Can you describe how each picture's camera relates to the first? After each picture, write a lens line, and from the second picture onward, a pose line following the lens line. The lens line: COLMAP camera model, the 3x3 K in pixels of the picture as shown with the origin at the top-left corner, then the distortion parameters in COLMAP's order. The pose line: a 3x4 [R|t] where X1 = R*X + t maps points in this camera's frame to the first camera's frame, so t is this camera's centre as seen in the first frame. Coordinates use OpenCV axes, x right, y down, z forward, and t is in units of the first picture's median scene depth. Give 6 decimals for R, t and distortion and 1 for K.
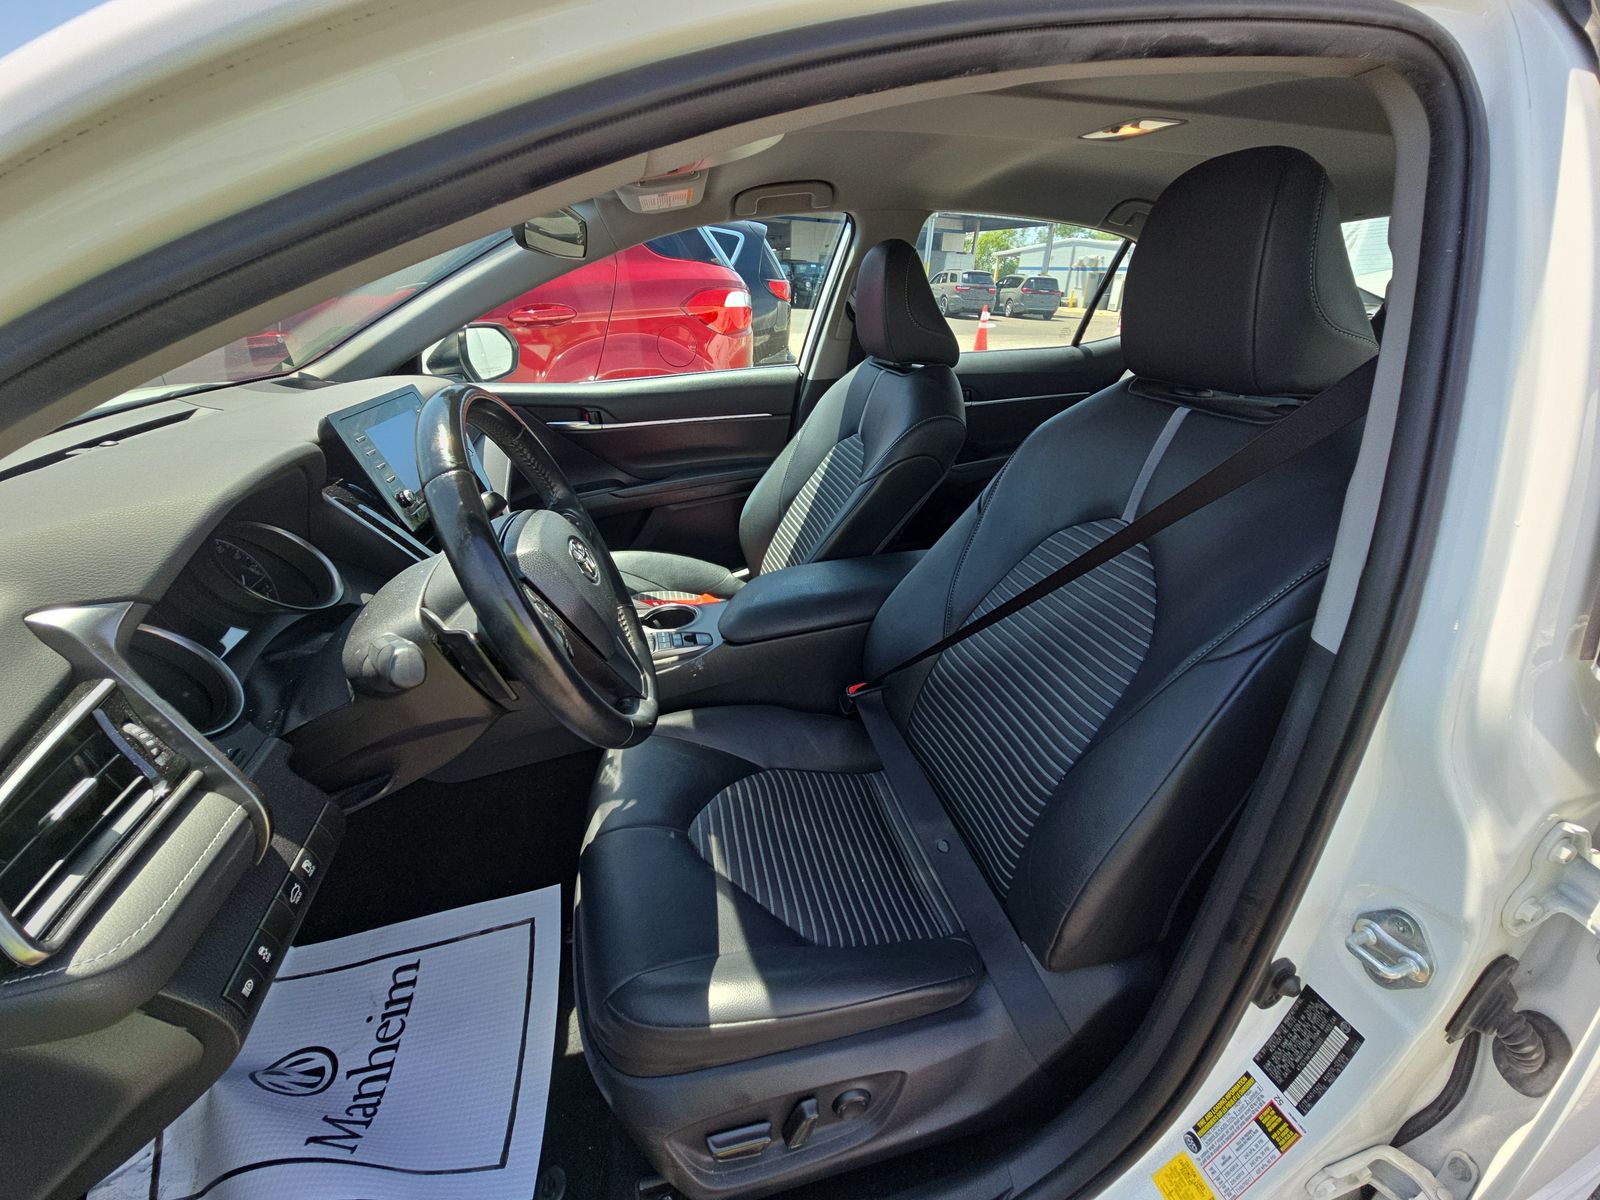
lens RADIAL K [[661.4, 0, 808.7], [0, 661.4, 584.9], [0, 0, 1]] dist [-0.002315, -0.000142]
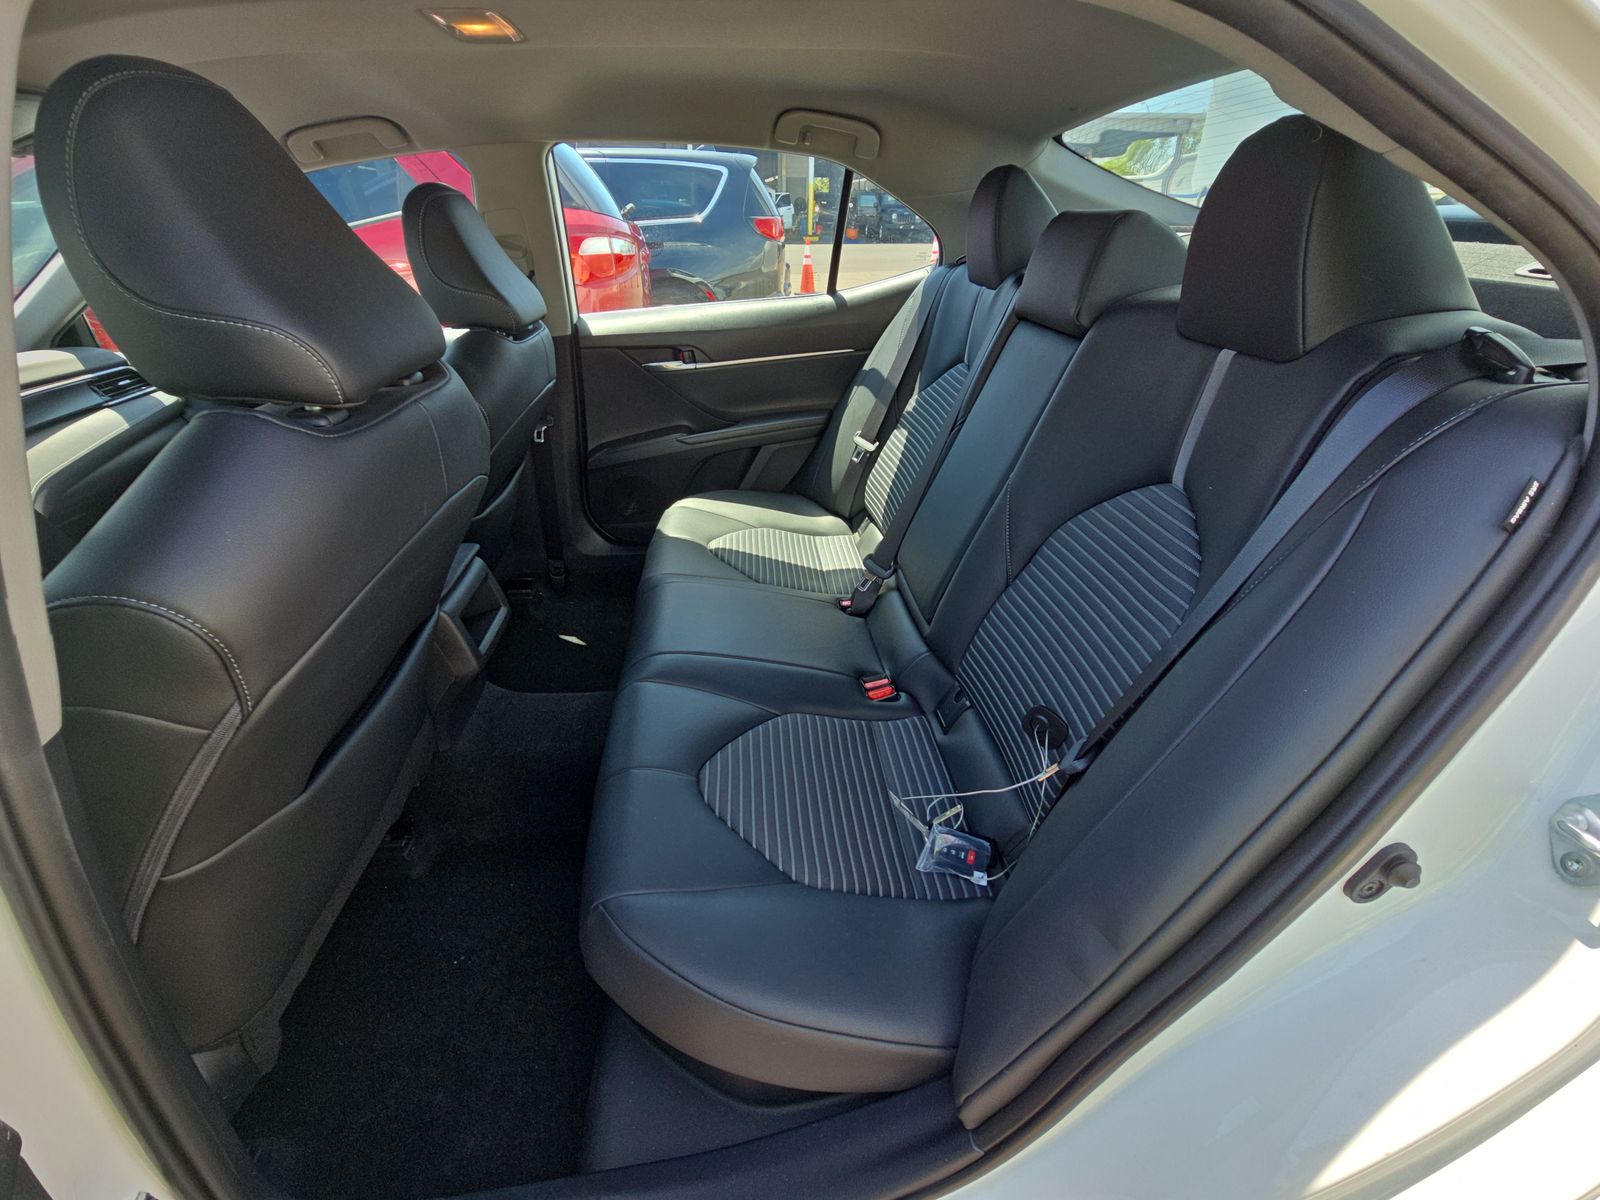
lens RADIAL K [[661.4, 0, 808.7], [0, 661.4, 584.9], [0, 0, 1]] dist [-0.002315, -0.000142]
pose [[0.983090, 0.052596, -0.175409, 0.209564], [-0.038178, 0.995685, 0.084581, -0.022578], [0.179100, -0.076454, 0.980856, 0.050351]]
